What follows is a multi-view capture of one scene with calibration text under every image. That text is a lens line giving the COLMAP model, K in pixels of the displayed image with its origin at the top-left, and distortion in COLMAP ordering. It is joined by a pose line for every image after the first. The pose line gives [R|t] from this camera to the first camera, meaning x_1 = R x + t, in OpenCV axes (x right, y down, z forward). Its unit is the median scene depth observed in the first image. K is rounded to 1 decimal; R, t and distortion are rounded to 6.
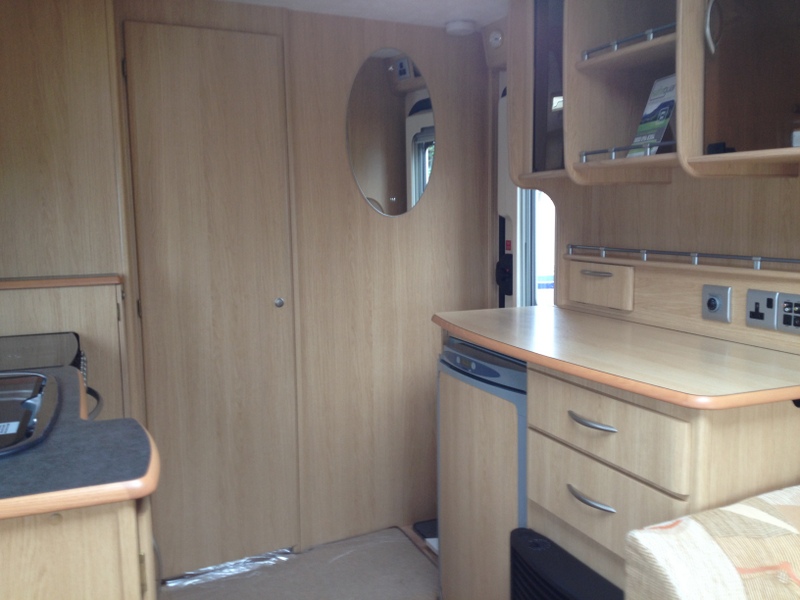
lens RADIAL K [[771.4, 0, 374.5], [0, 771.4, 299.7], [0, 0, 1]] dist [0.132537, -0.293111]
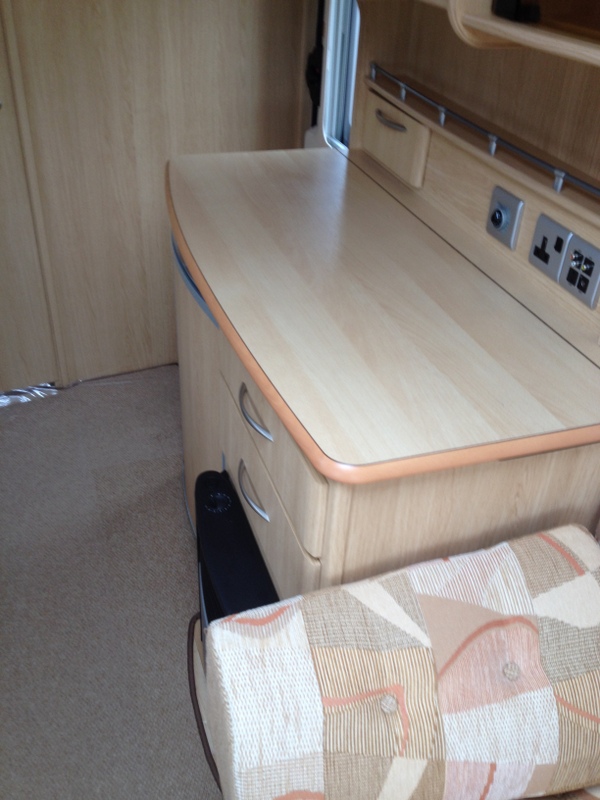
lens RADIAL K [[771.4, 0, 300.0], [0, 771.4, 400.0], [0, 0, 1]] dist [0.132537, -0.293111]
pose [[0.996963, 0.077736, 0.004737, 0.252586], [-0.070452, 0.874279, 0.480283, -0.172684], [0.033194, -0.479158, 0.877101, 0.281373]]
